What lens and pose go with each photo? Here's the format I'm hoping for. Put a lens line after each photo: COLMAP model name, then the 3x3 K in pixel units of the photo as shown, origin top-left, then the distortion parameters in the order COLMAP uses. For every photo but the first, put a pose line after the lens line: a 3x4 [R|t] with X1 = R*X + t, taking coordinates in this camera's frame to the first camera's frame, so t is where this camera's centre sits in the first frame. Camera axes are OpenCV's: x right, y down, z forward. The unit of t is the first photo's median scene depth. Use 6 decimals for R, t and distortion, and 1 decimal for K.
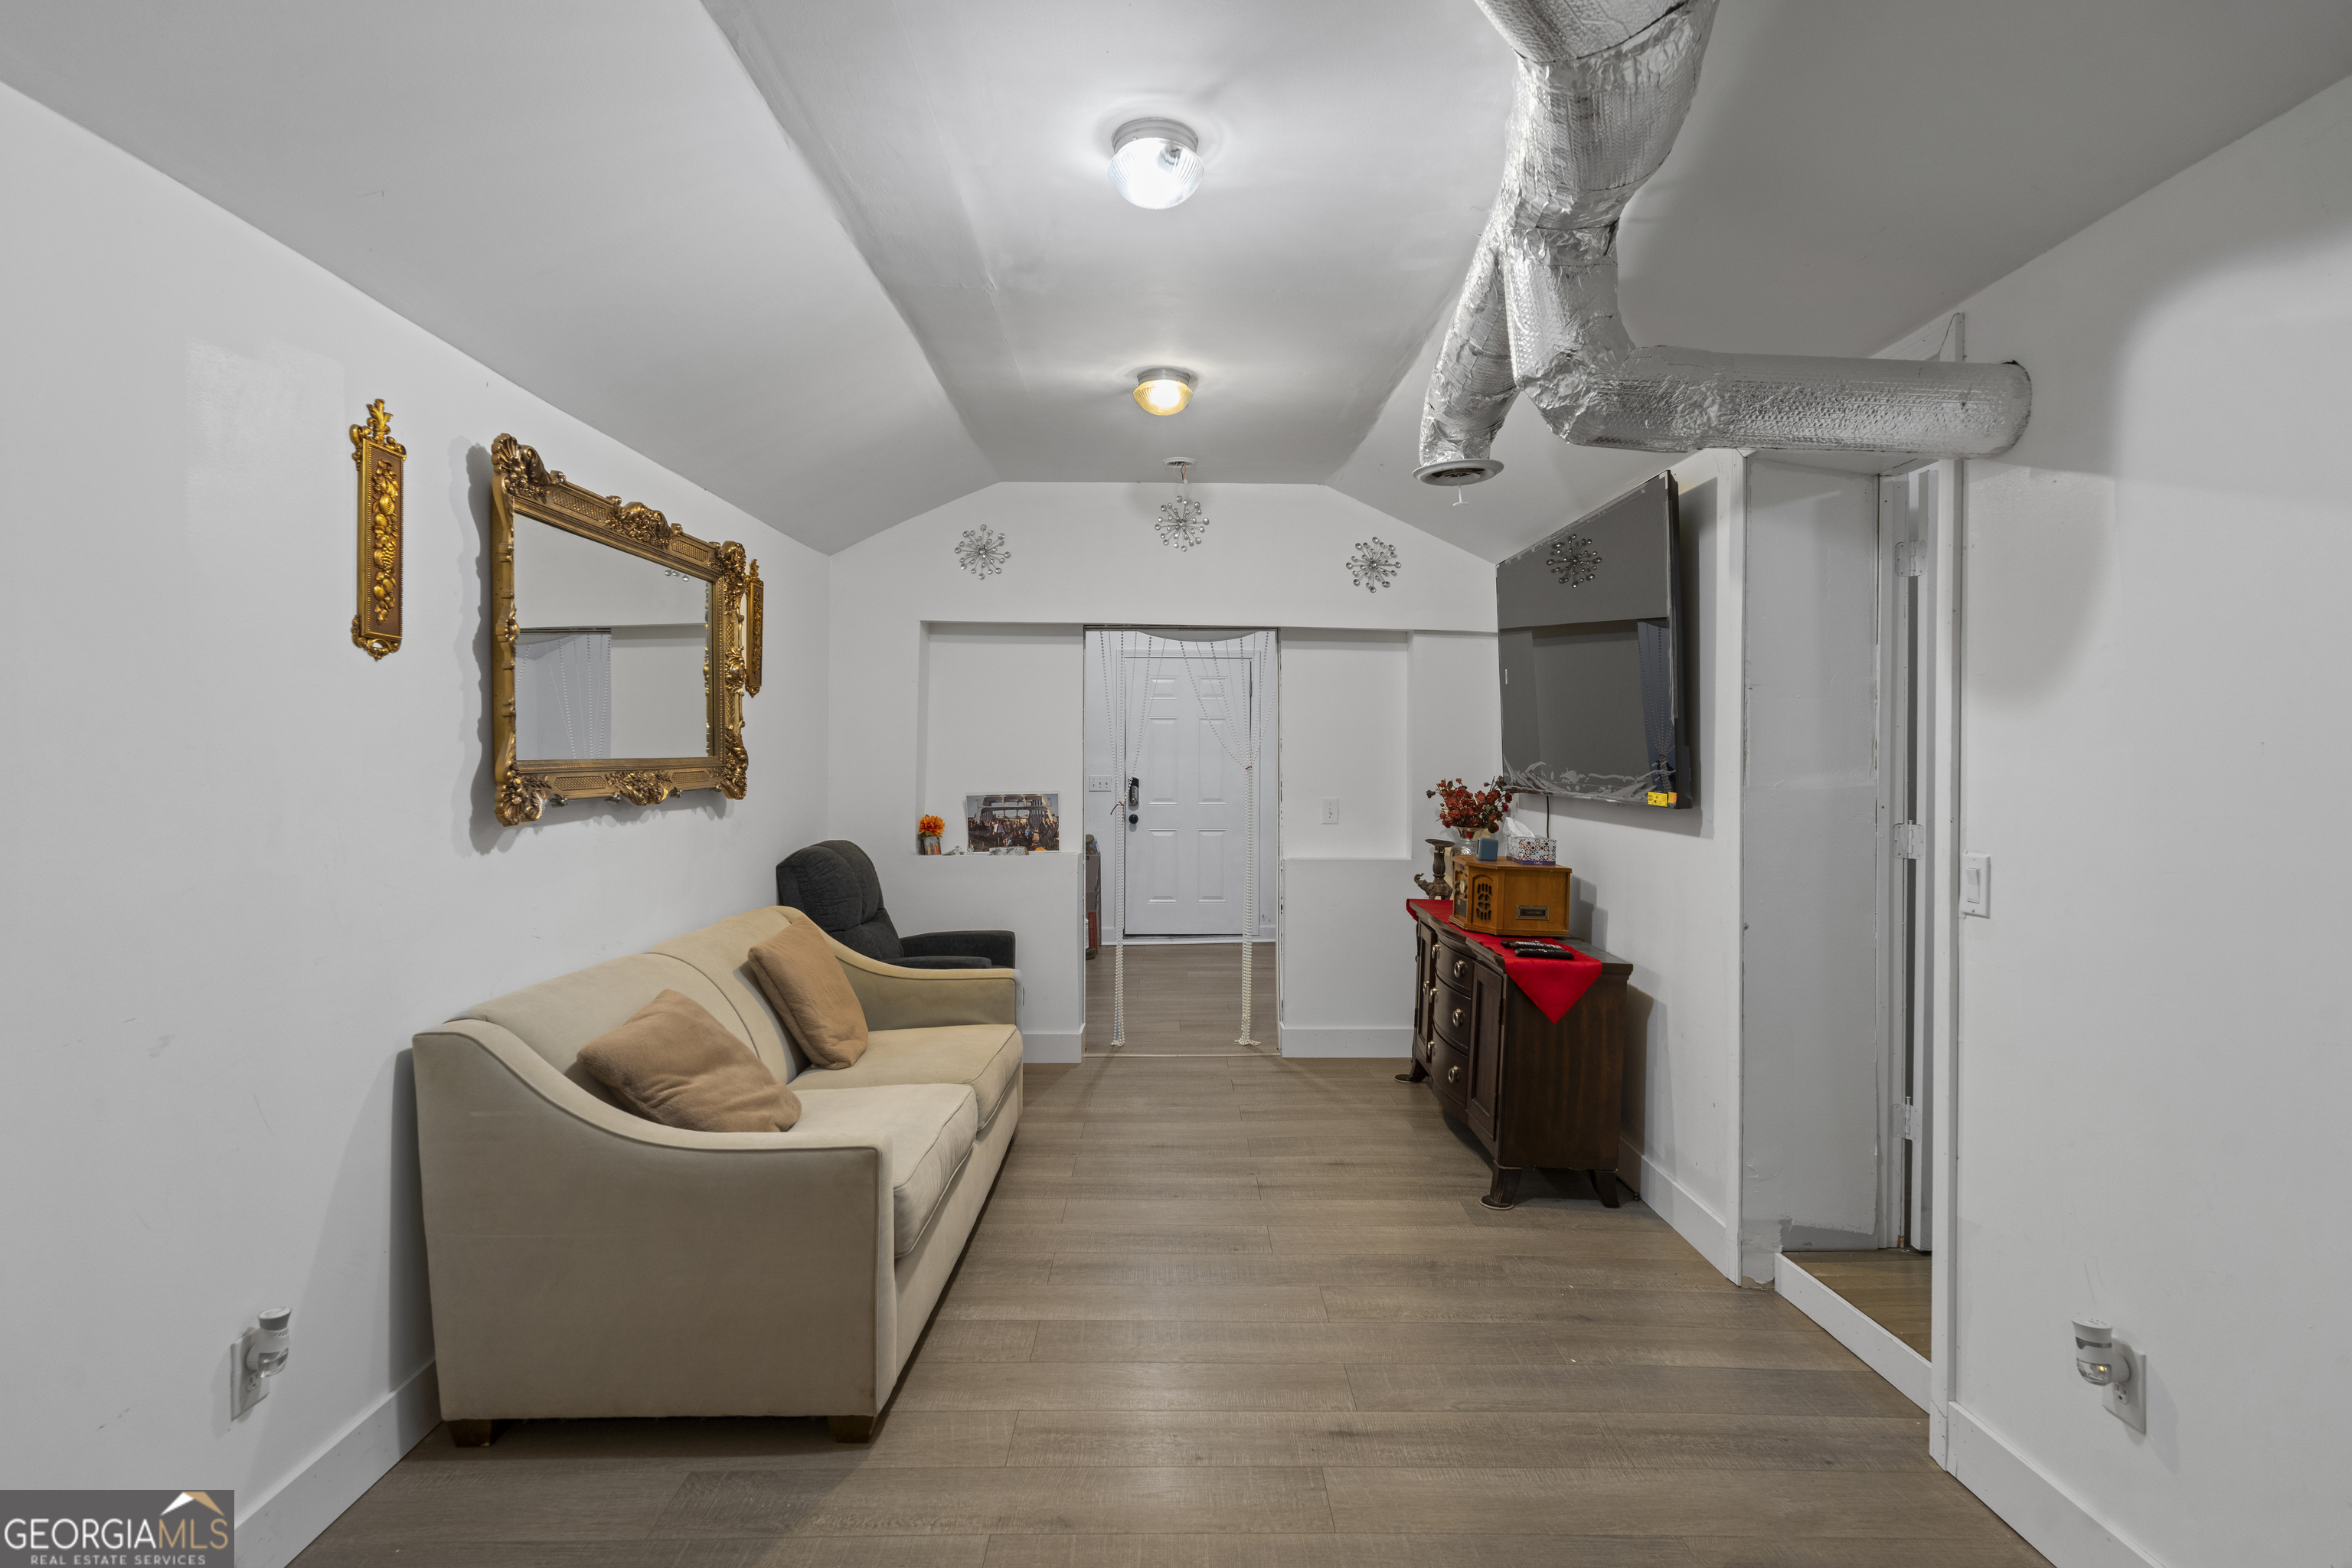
lens RADIAL K [[1177.1, 0, 1179.5], [0, 1177.1, 761.7], [0, 0, 1]] dist [0.004166, 0.000029]
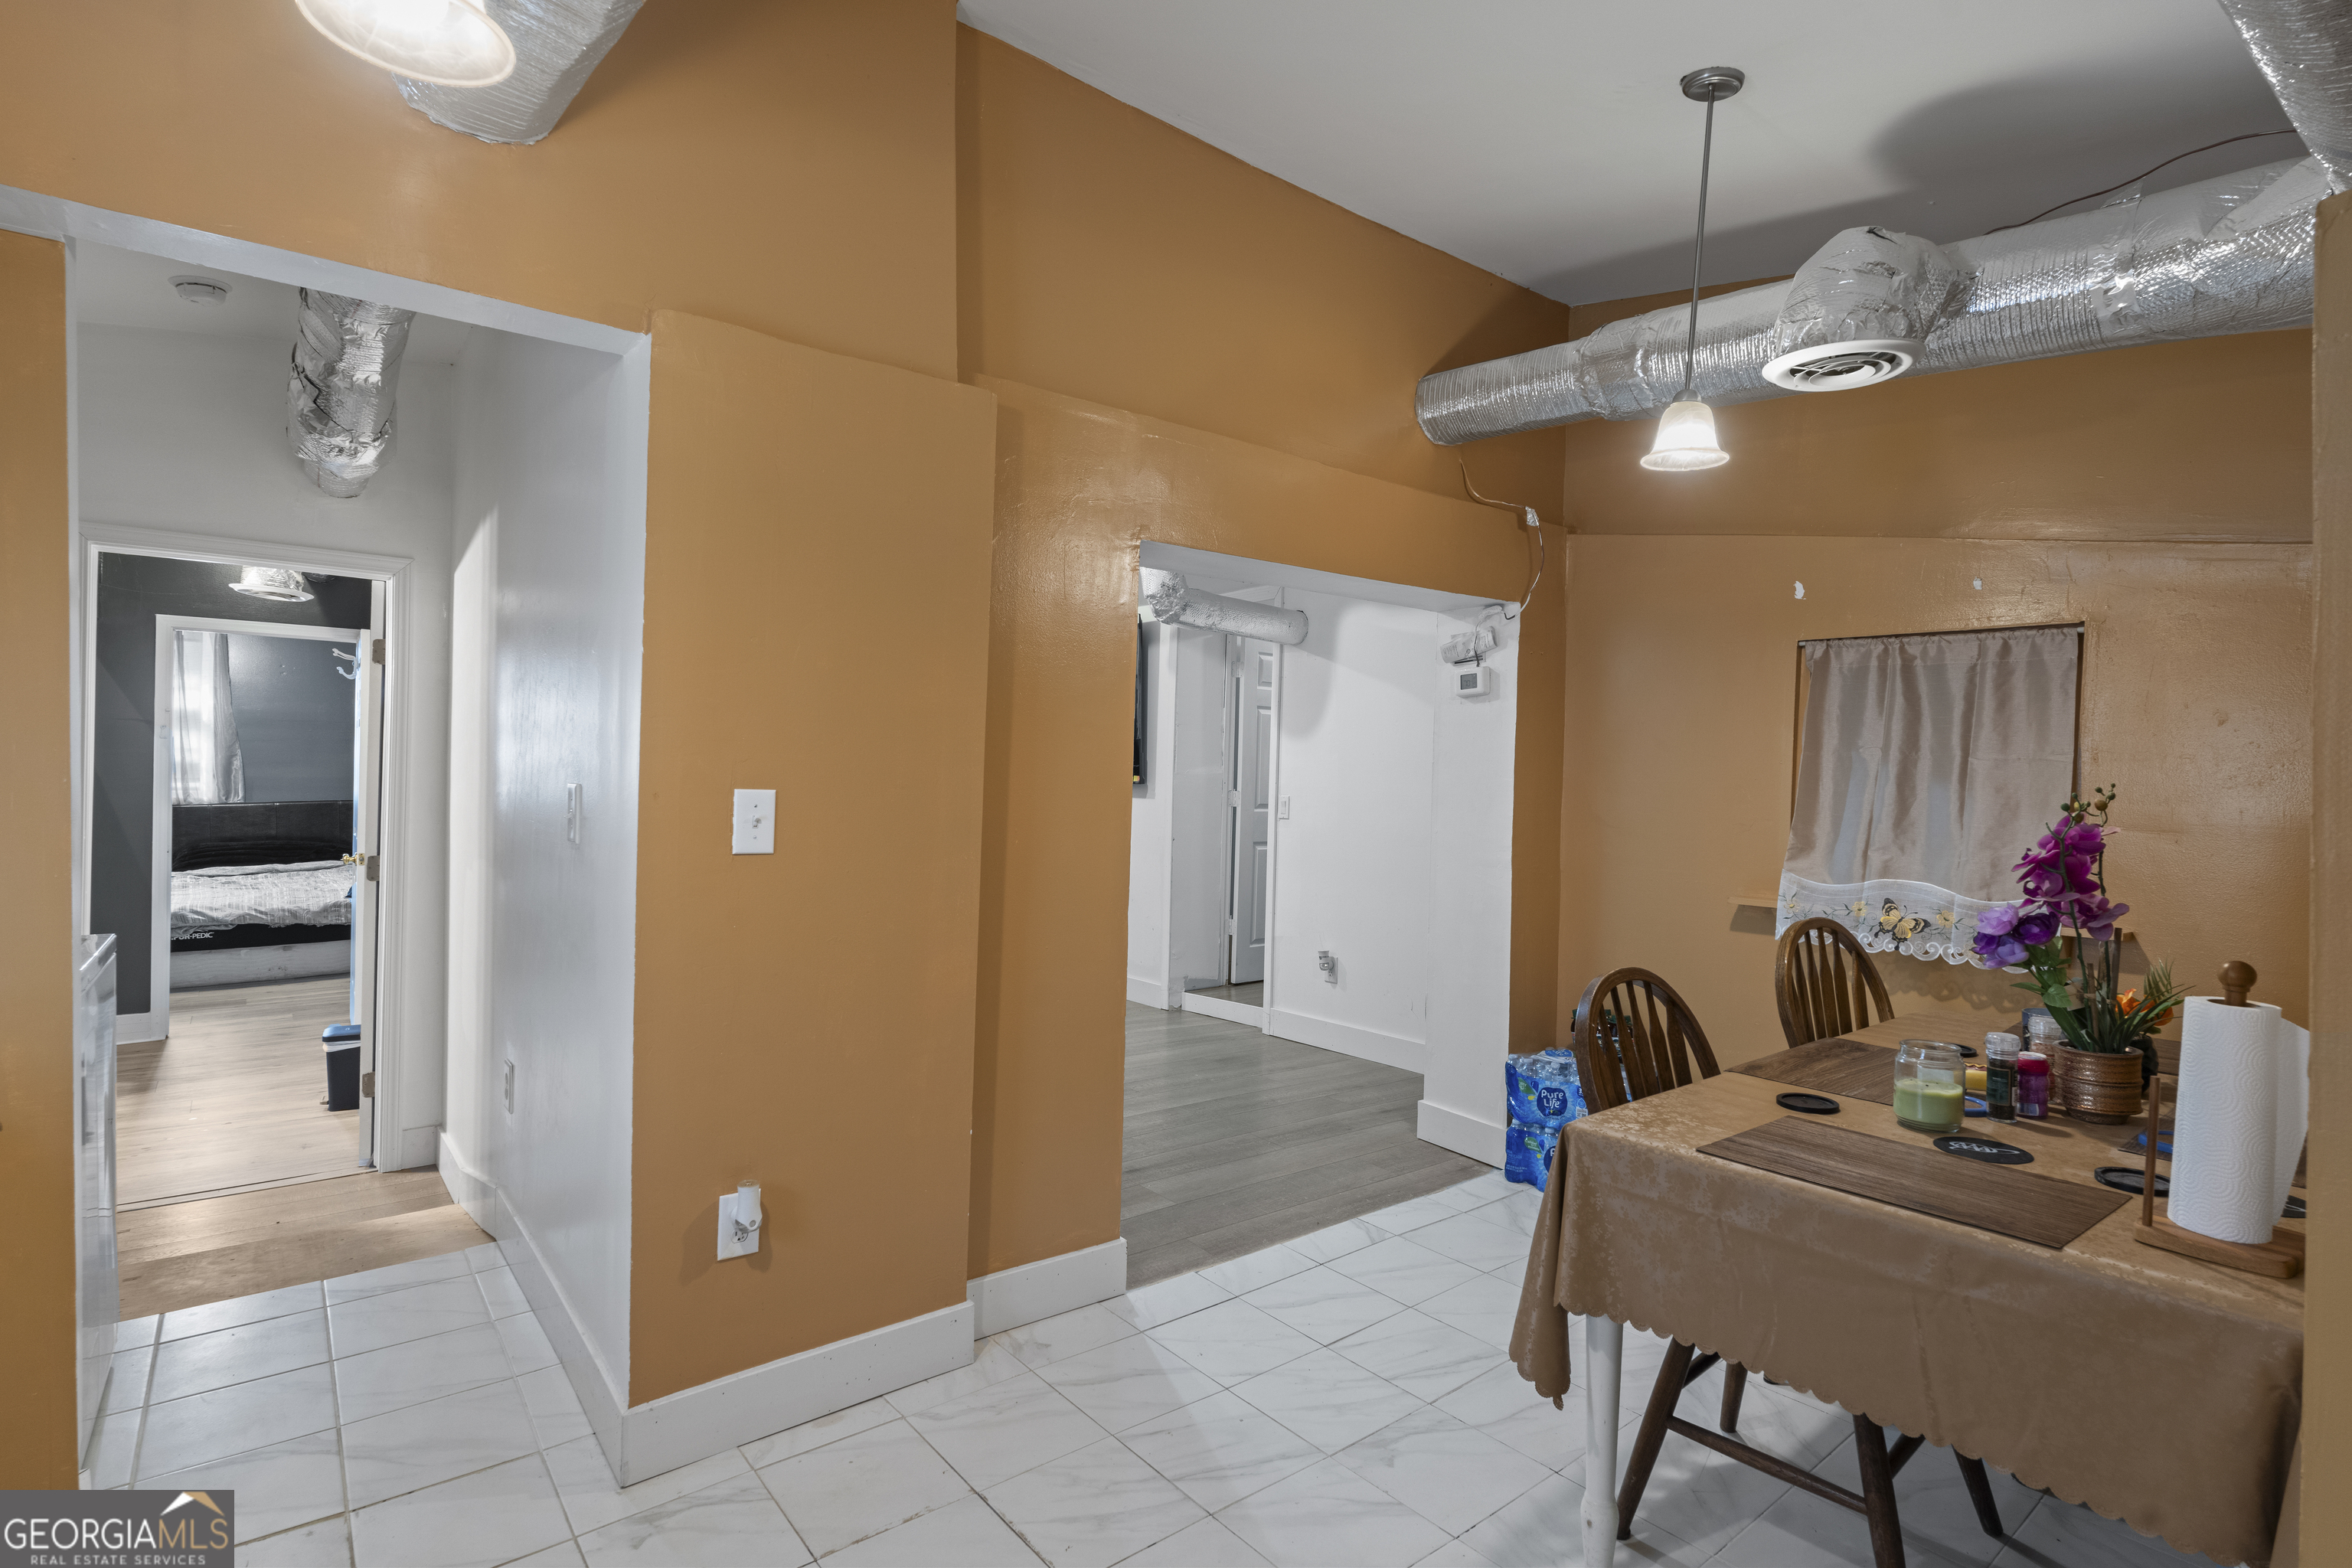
lens RADIAL K [[1177.1, 0, 1177.4], [0, 1177.1, 794.2], [0, 0, 1]] dist [0.004166, 0.000029]
pose [[0.791123, 0.003017, 0.611649, -1.093268], [-0.015308, 0.999772, 0.014869, 0.039496], [-0.611465, -0.021126, 0.790989, -0.908271]]
